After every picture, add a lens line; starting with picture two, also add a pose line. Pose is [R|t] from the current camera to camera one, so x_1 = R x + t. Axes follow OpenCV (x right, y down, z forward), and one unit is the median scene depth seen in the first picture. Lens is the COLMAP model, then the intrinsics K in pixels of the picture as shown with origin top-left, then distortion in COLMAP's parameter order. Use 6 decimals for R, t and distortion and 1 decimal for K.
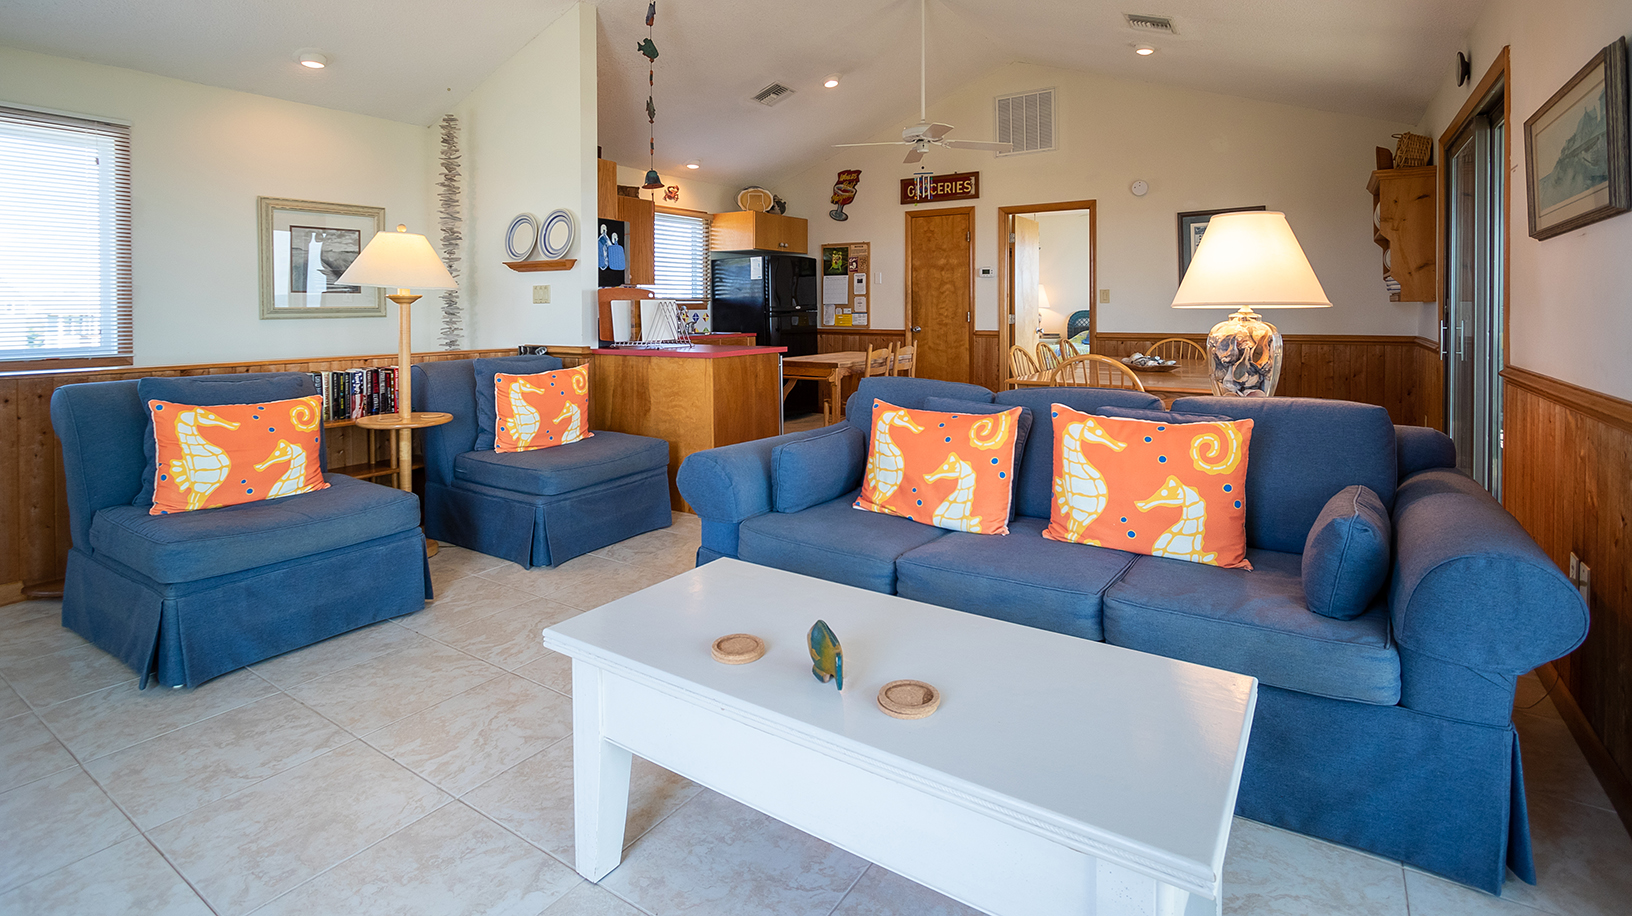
lens RADIAL K [[766.5, 0, 816.0], [0, 766.5, 458.0], [0, 0, 1]] dist [-0.048306, 0.000005]
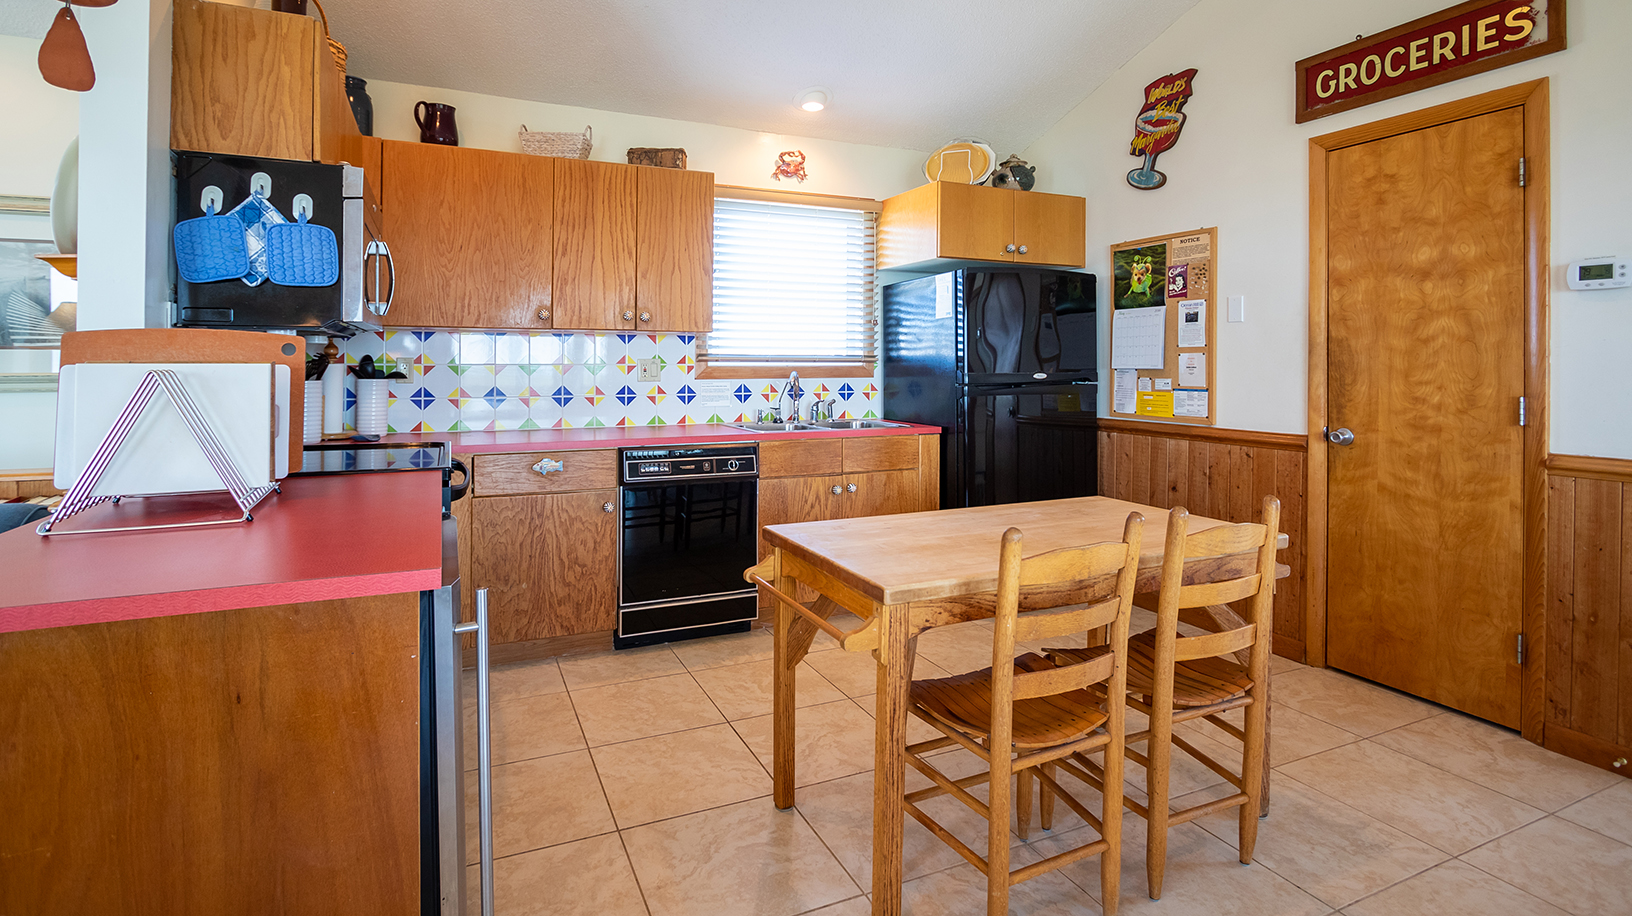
lens RADIAL K [[777.7, 0, 785.5], [0, 777.7, 405.3], [0, 0, 1]] dist [-0.016999, 0.000075]
pose [[0.839398, 0.032762, -0.542529, 0.105790], [-0.108792, 0.988109, -0.108651, -0.110306], [0.532519, 0.150224, 0.832981, 0.523198]]
